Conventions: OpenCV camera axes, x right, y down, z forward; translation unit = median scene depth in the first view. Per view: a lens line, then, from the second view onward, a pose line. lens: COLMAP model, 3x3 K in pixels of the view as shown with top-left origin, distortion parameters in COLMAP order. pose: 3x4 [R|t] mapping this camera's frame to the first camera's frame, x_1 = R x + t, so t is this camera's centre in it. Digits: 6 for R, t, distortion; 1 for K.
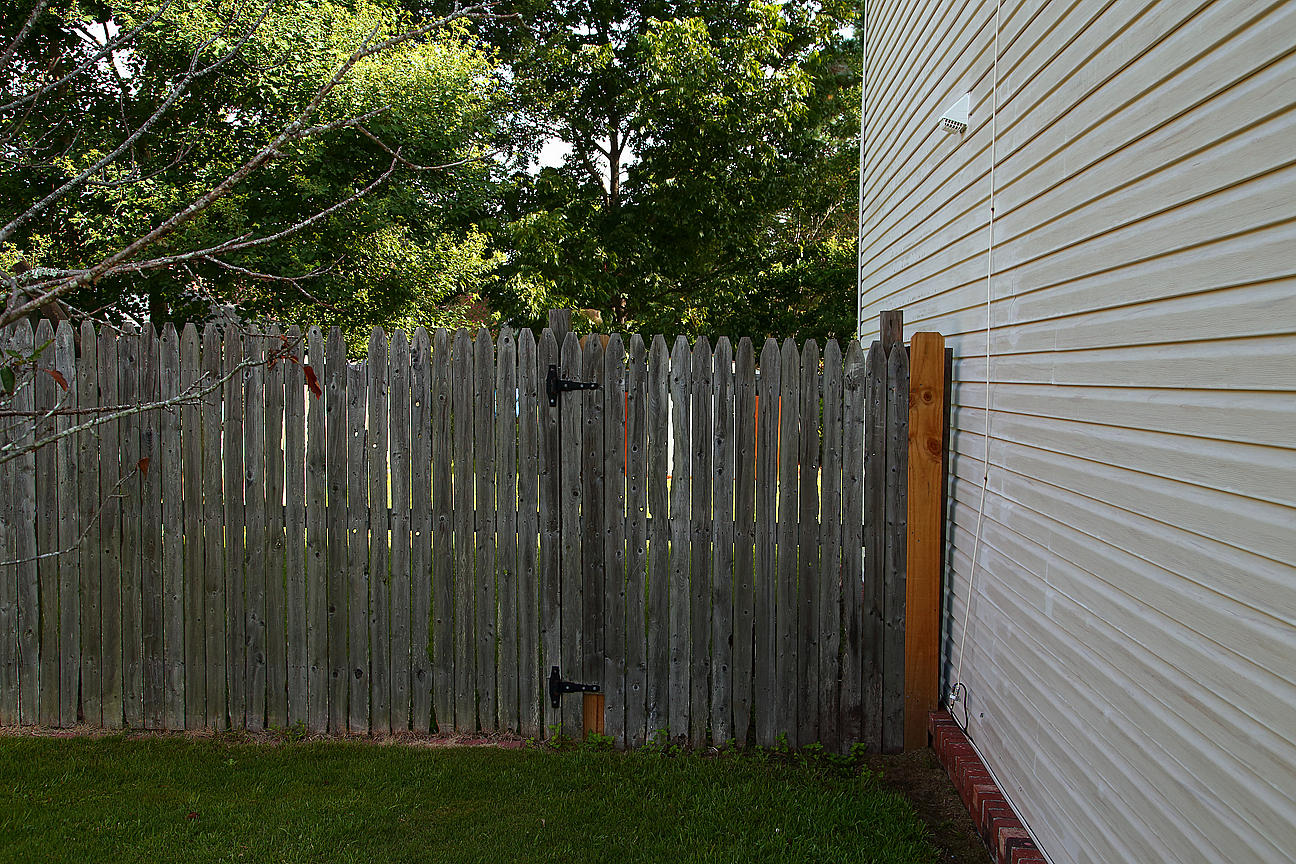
lens RADIAL K [[1223.5, 0, 648.0], [0, 1223.5, 432.0], [0, 0, 1]] dist [-0.004620, 0.008311]
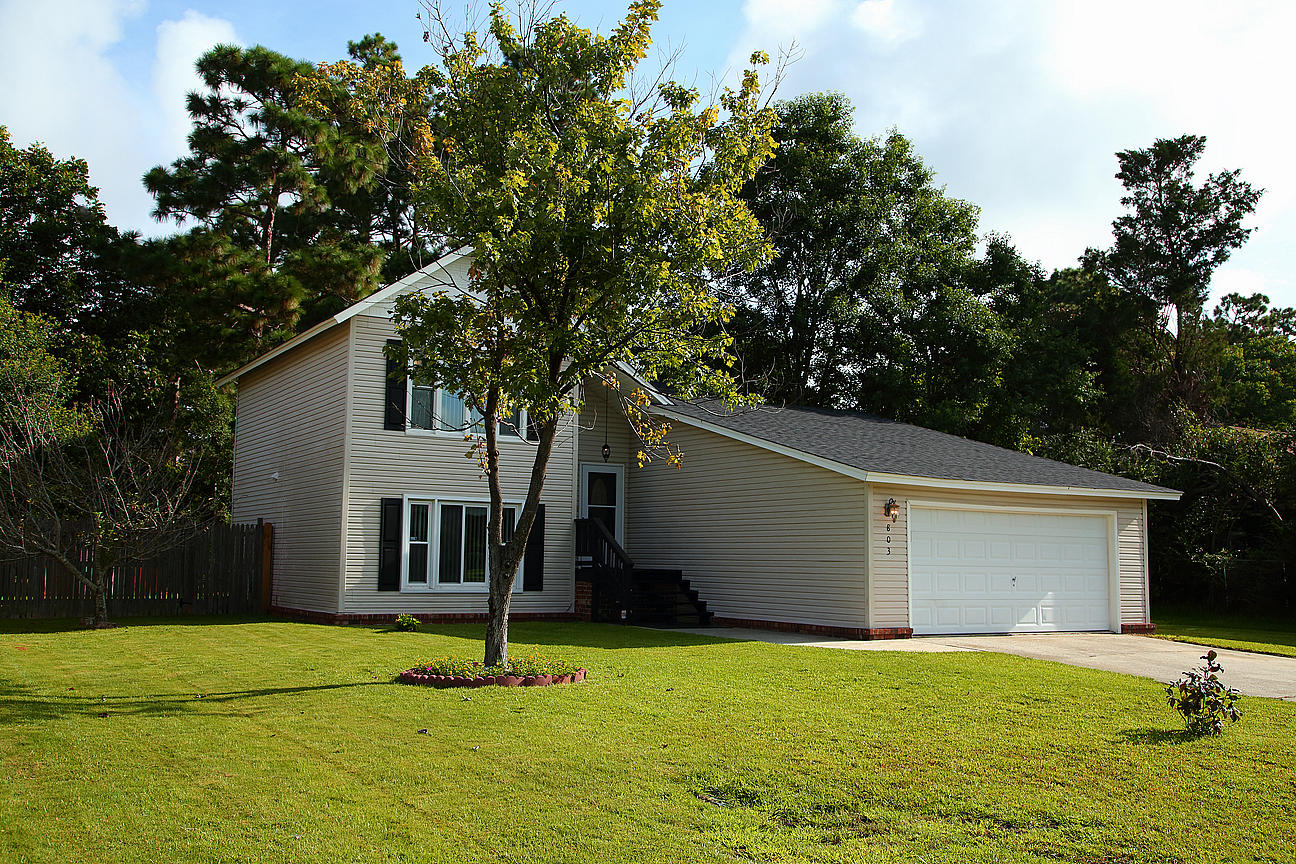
lens RADIAL K [[1223.5, 0, 648.0], [0, 1223.5, 432.0], [0, 0, 1]] dist [-0.004620, 0.008311]
pose [[0.822015, 0.060173, 0.566278, -1.176842], [0.024522, 0.989739, -0.140767, 0.254445], [-0.568938, 0.129599, 0.812104, -3.459157]]
